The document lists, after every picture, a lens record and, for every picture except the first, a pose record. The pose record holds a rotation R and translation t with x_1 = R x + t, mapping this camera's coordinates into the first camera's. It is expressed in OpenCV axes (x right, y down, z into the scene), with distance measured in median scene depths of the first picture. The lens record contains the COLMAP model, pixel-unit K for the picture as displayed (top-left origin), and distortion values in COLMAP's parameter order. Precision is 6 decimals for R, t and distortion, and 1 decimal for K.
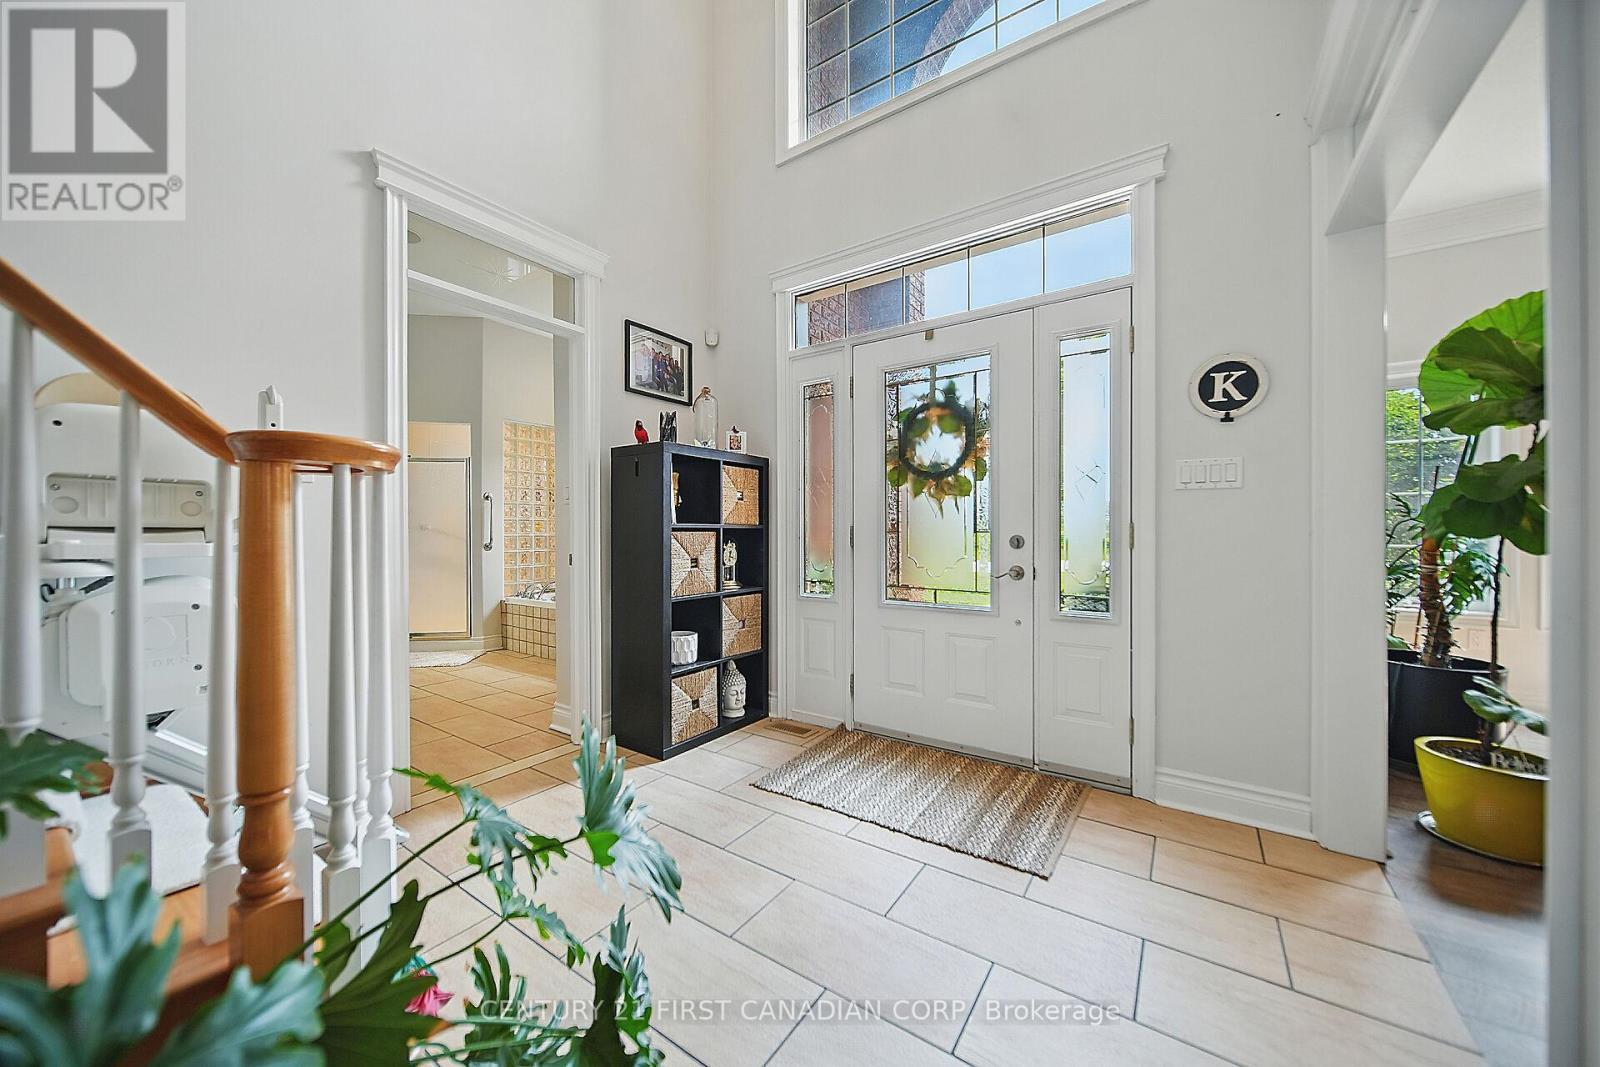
lens RADIAL K [[569.5, 0, 796.2], [0, 569.5, 539.2], [0, 0, 1]] dist [-0.000626, -0.000474]
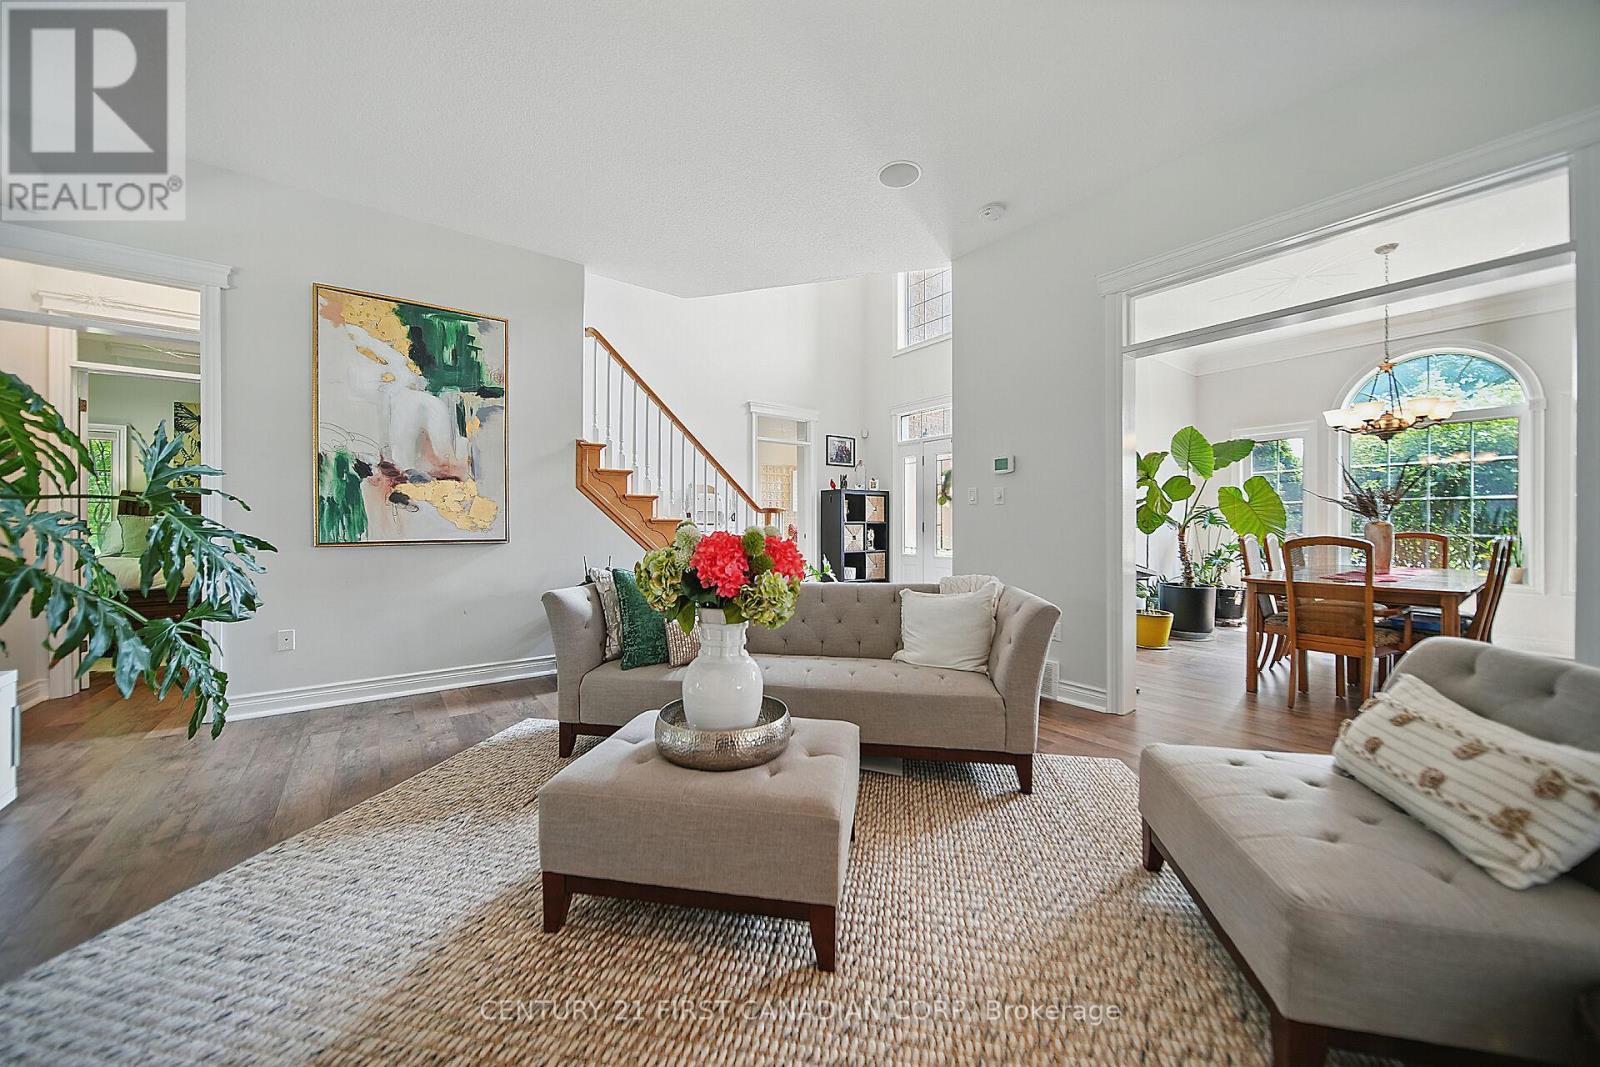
lens RADIAL K [[569.5, 0, 800.0], [0, 569.5, 531.8], [0, 0, 1]] dist [-0.000626, -0.000474]
pose [[0.951986, 0.005558, -0.306090, 0.329916], [-0.003244, 0.999962, 0.008066, -0.002395], [0.306123, -0.006686, 0.951968, -1.319235]]
